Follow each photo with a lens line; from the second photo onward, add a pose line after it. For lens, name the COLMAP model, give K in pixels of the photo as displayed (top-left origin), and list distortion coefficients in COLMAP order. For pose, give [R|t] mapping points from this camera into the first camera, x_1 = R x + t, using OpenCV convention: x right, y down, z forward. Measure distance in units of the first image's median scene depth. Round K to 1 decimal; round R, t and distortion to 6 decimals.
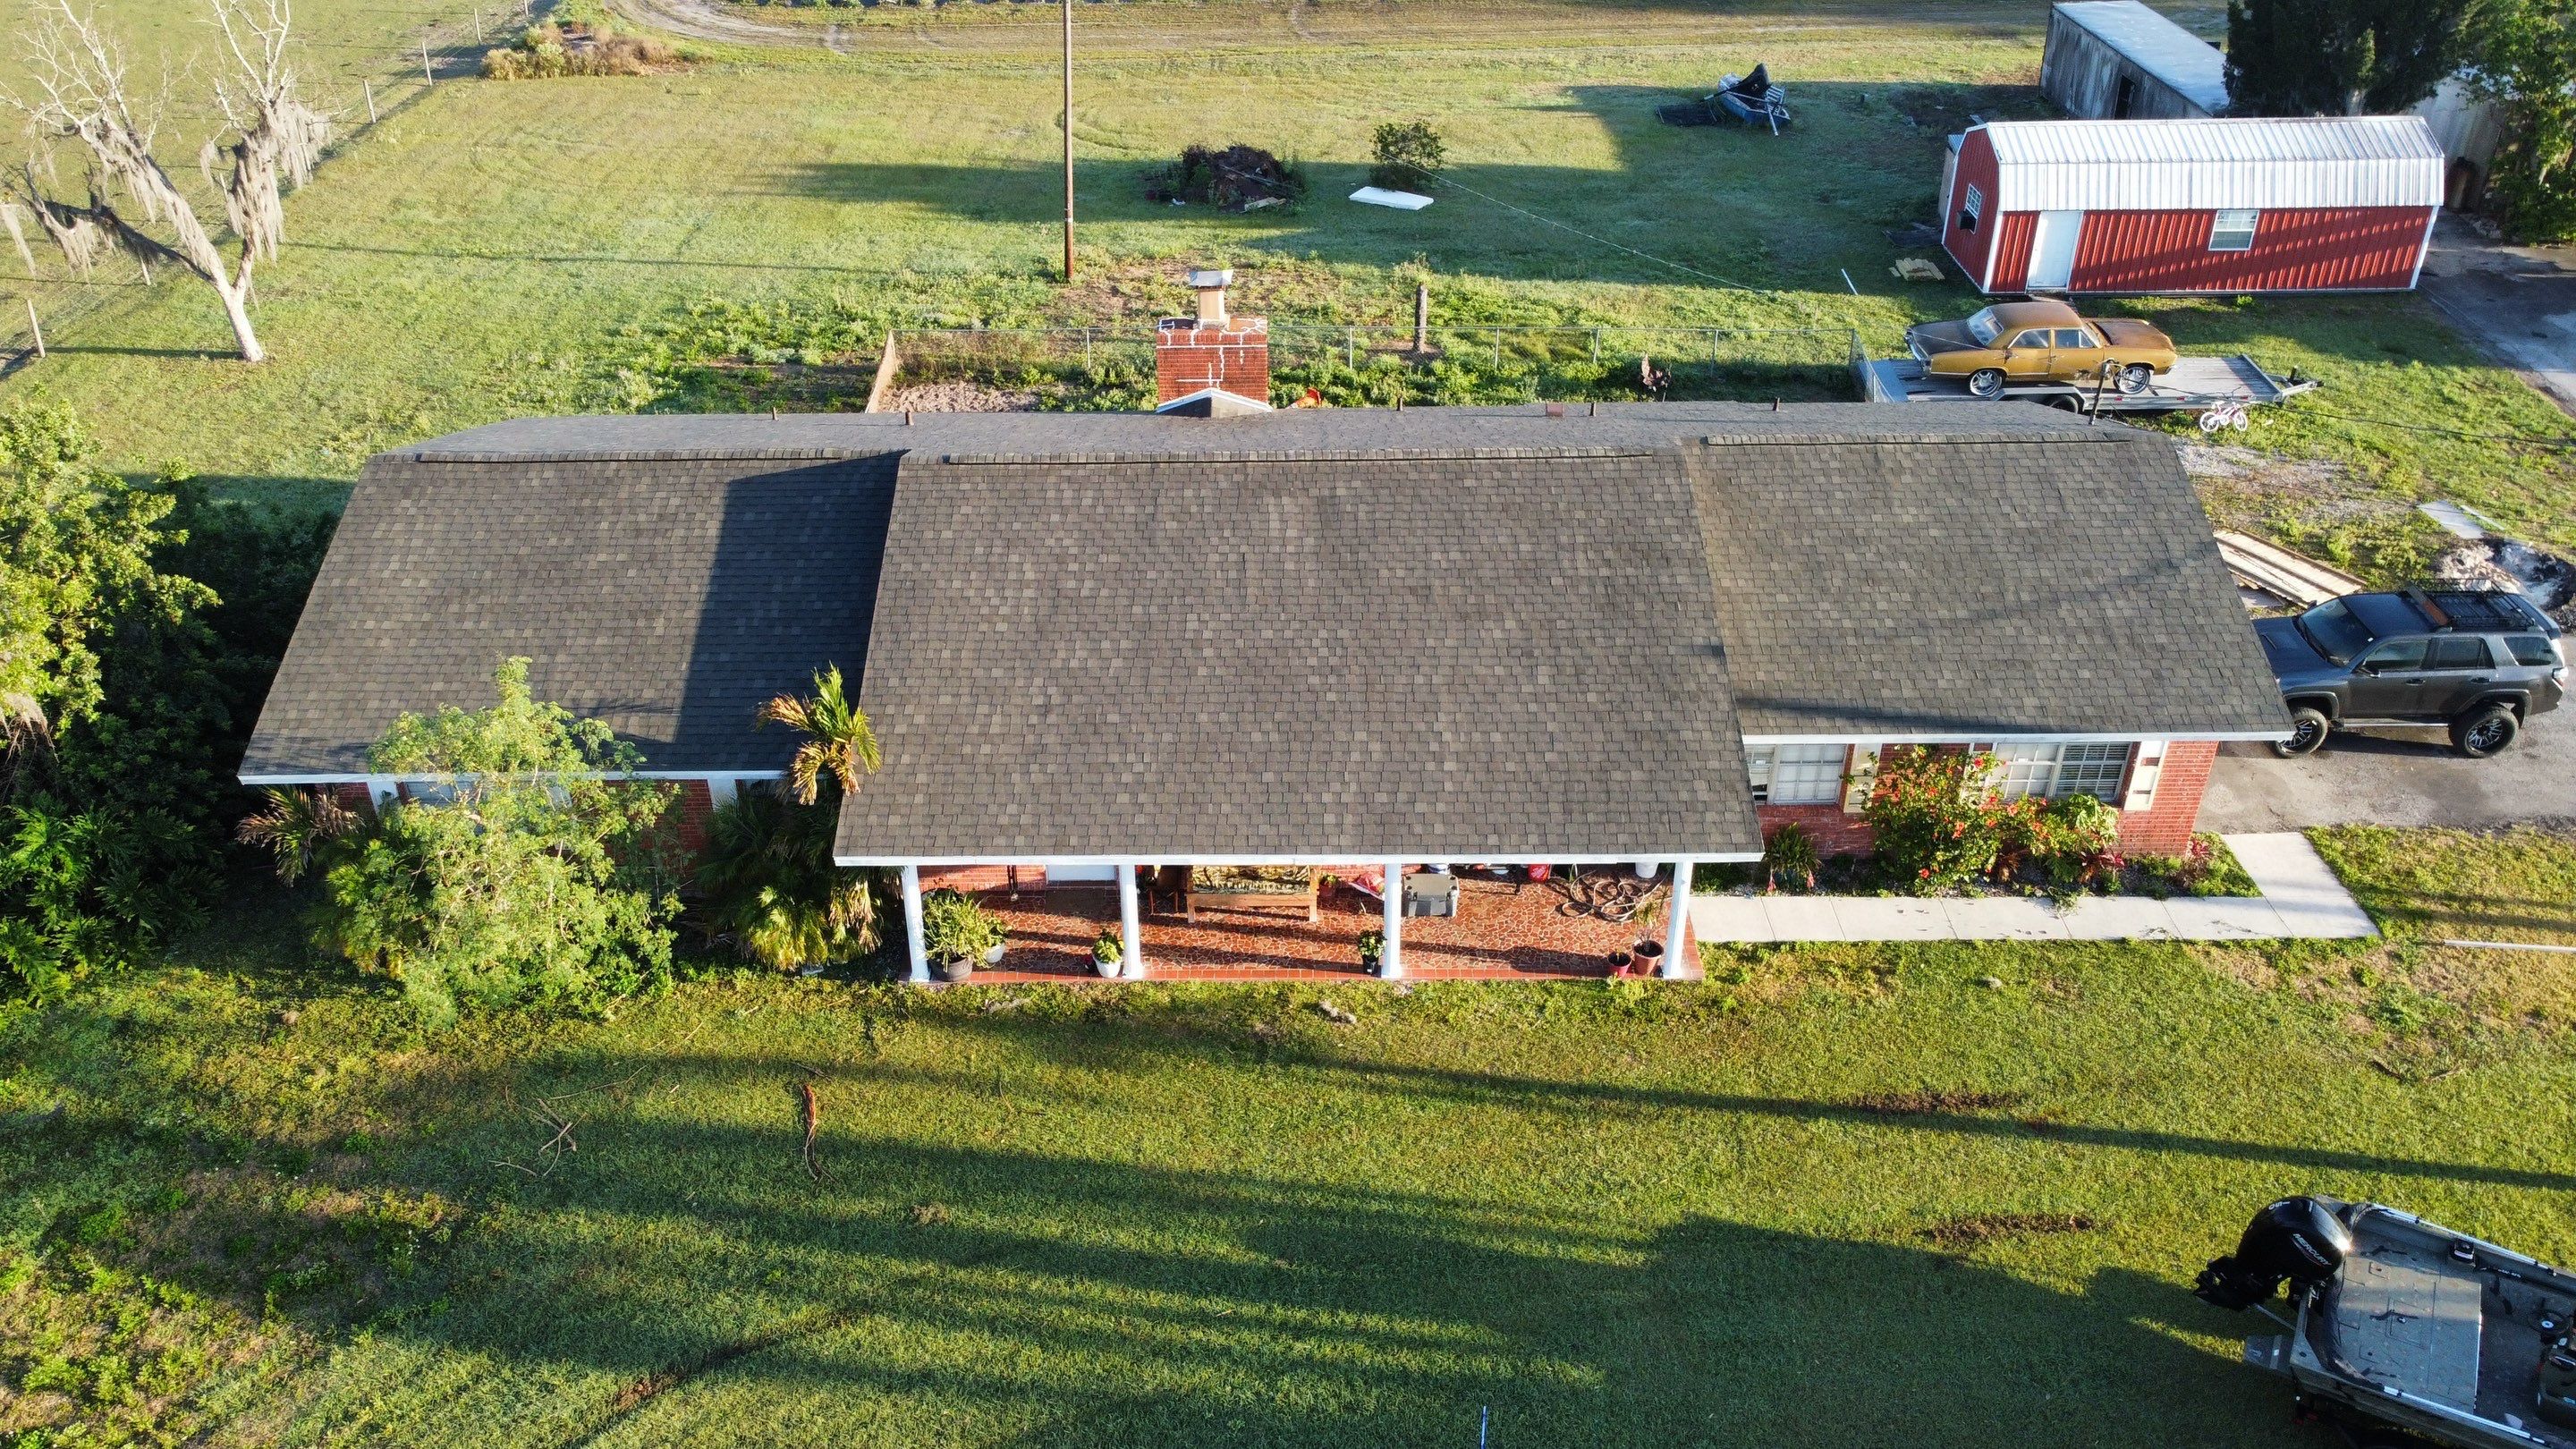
lens RADIAL K [[1940.7, 0, 1255.3], [0, 1940.7, 697.7], [0, 0, 1]] dist [0.006478, -0.006929]
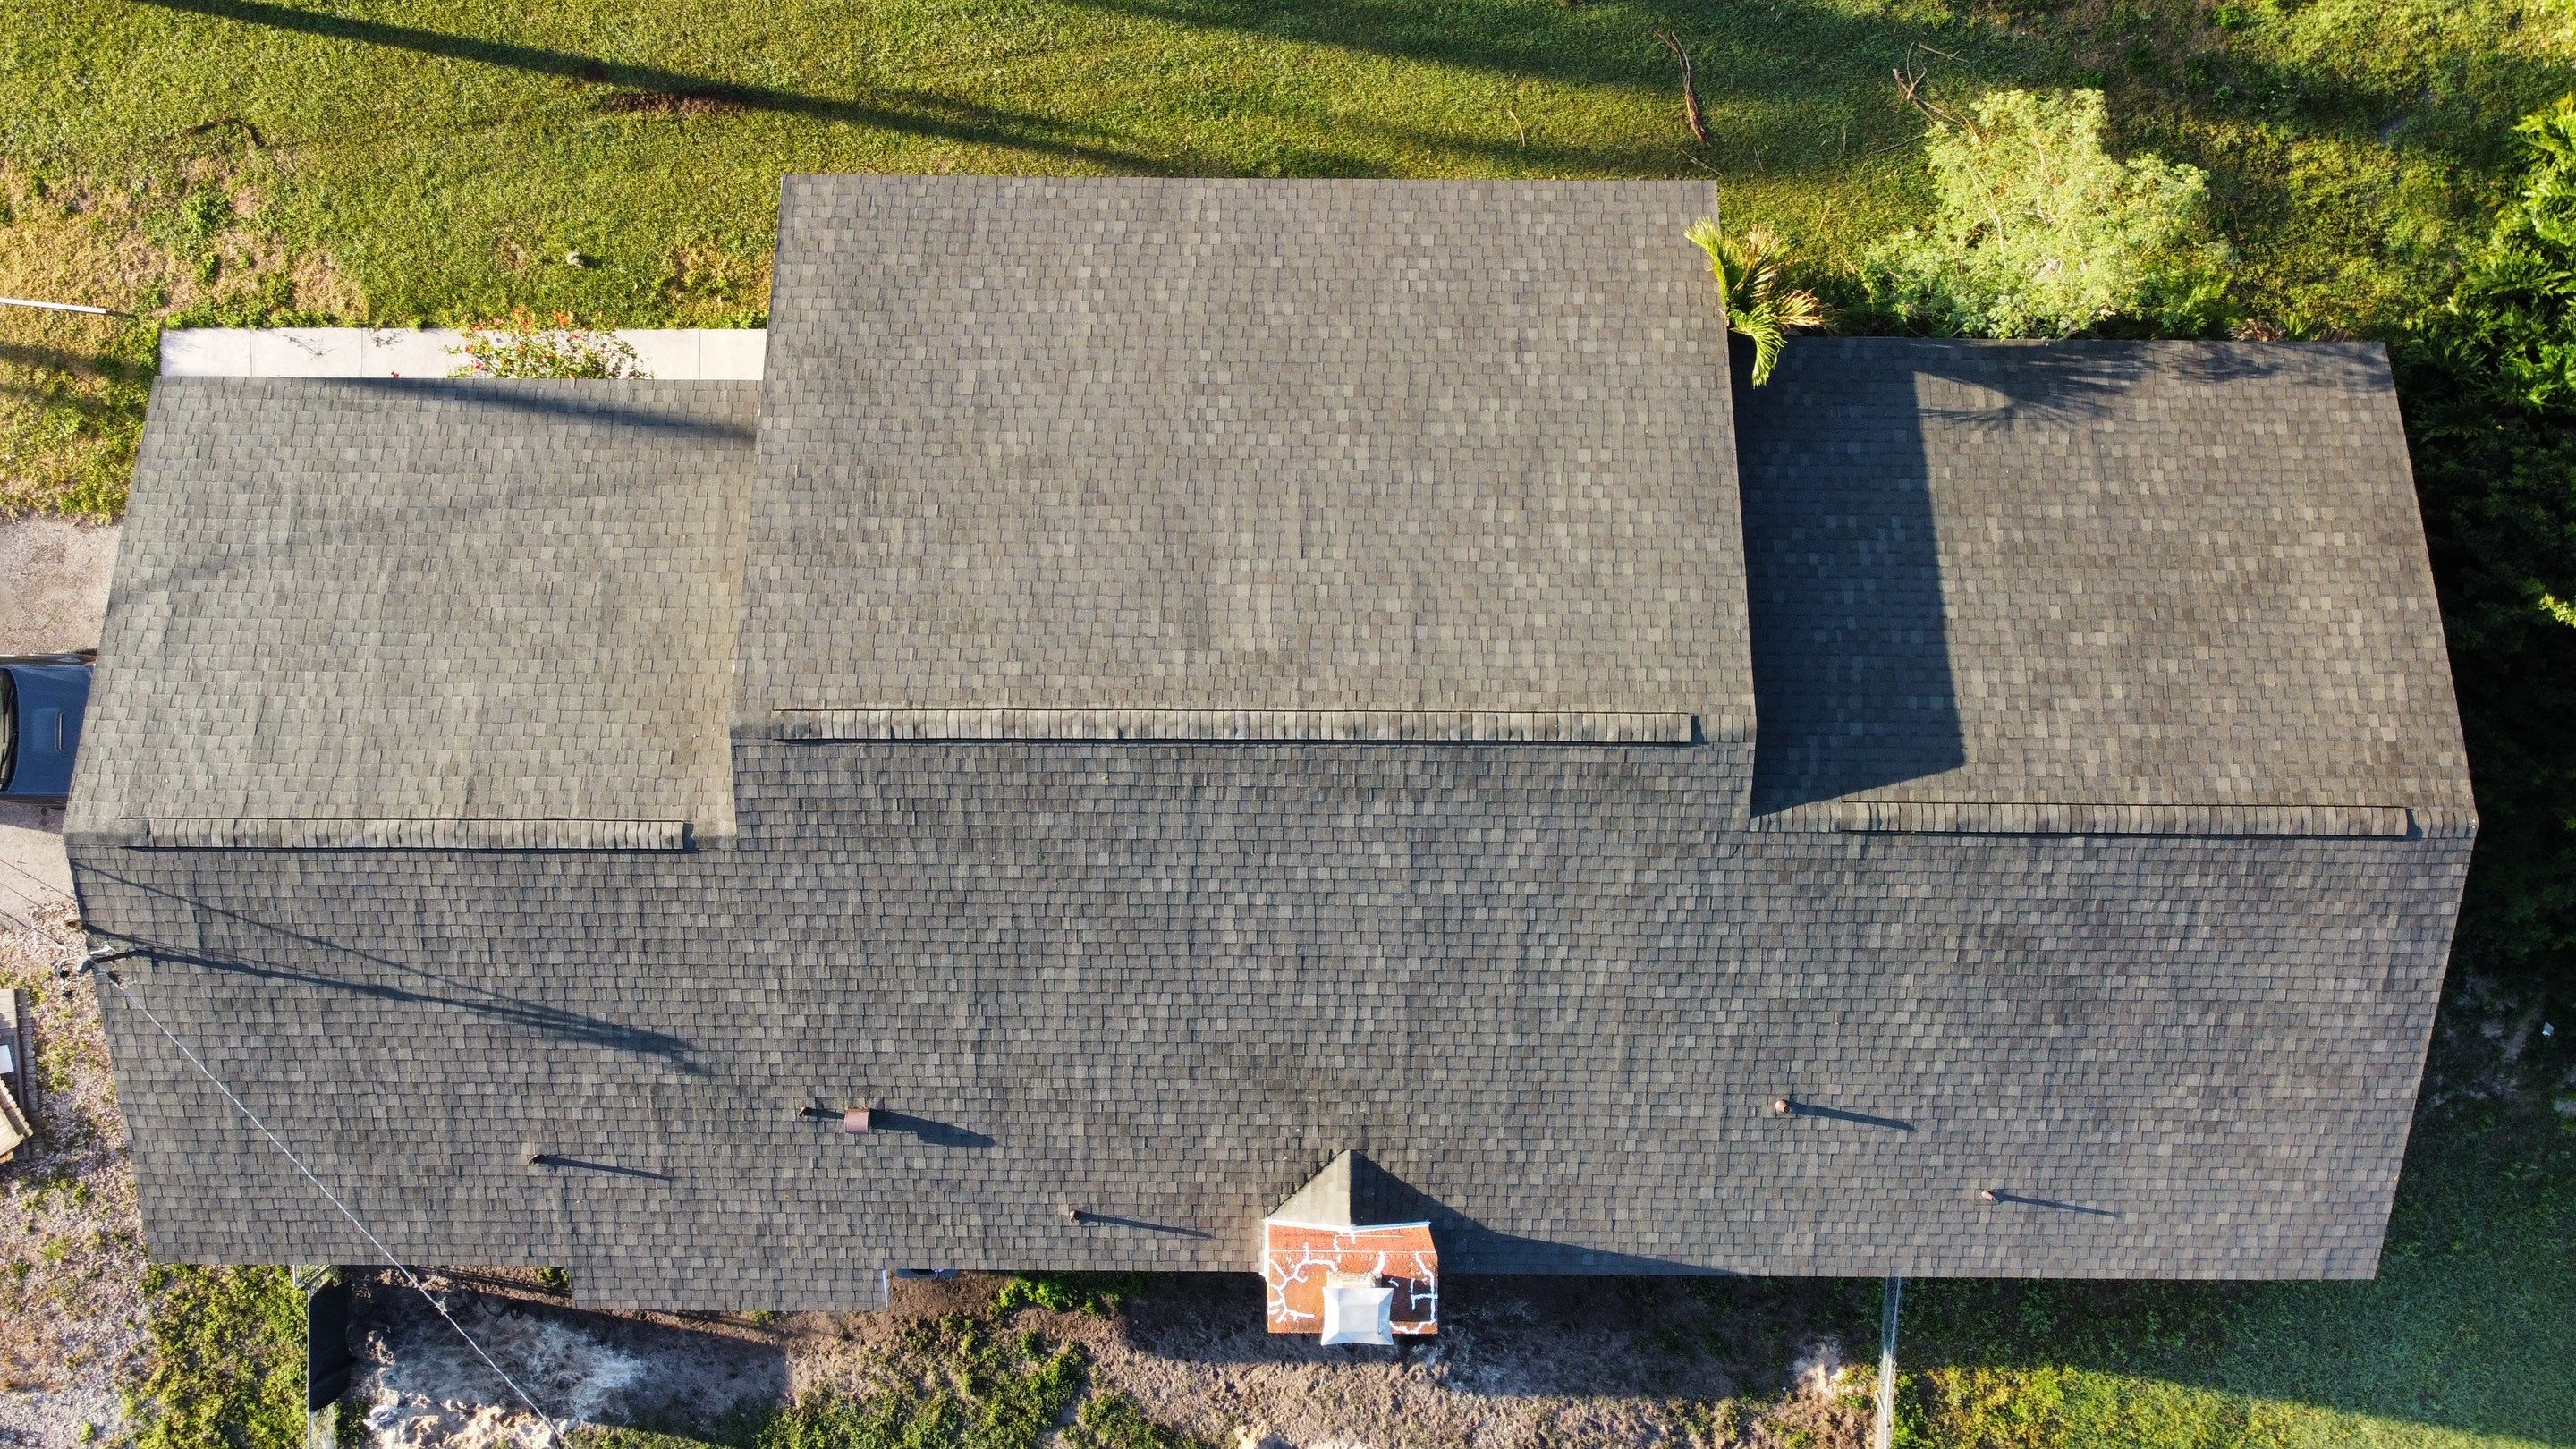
lens RADIAL K [[1934.7, 0, 1254.3], [0, 1934.7, 707.6], [0, 0, 1]] dist [0.010551, -0.009371]
pose [[-0.999928, -0.004217, 0.011226, 0.005771], [0.011728, -0.539236, 0.842073, -0.827404], [0.002503, 0.842144, 0.539247, 0.634367]]
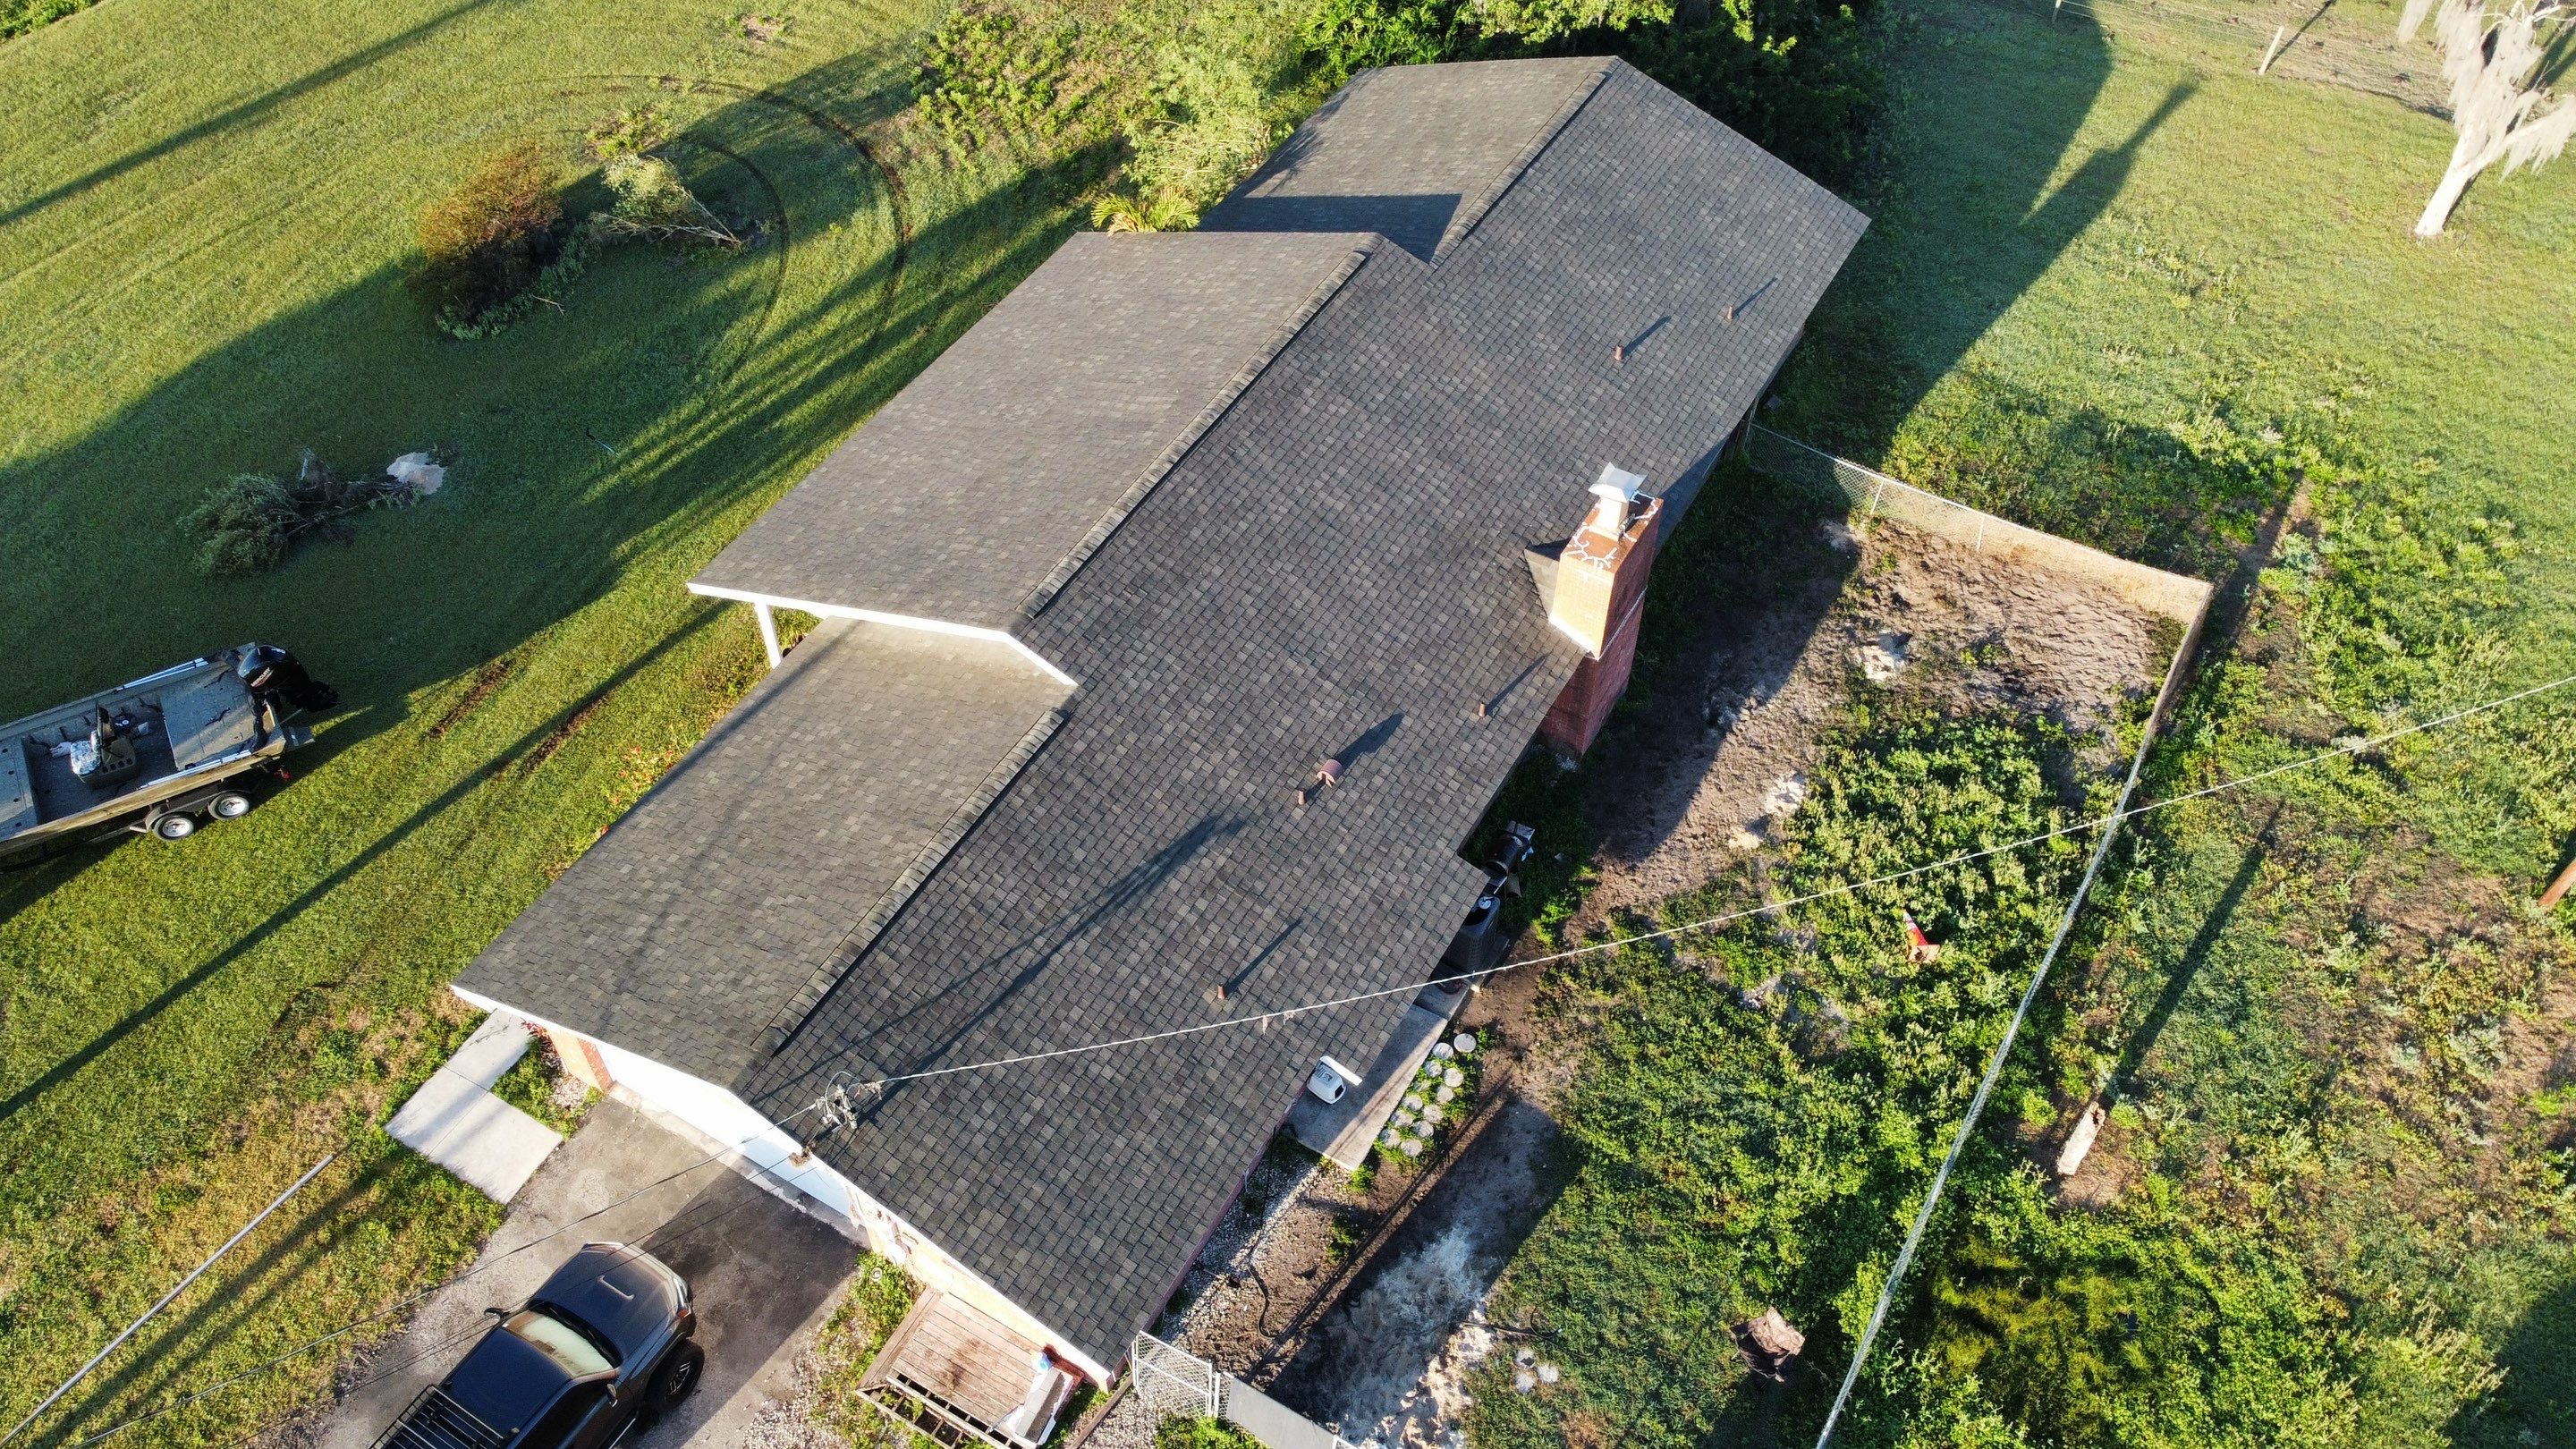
lens RADIAL K [[1940.7, 0, 1263.8], [0, 1940.7, 720.3], [0, 0, 1]] dist [0.006478, -0.006929]
pose [[-0.504171, 0.654670, -0.563222, 0.800486], [-0.449597, 0.357853, 0.818415, -1.060231], [0.737343, 0.665844, 0.113918, 1.100398]]
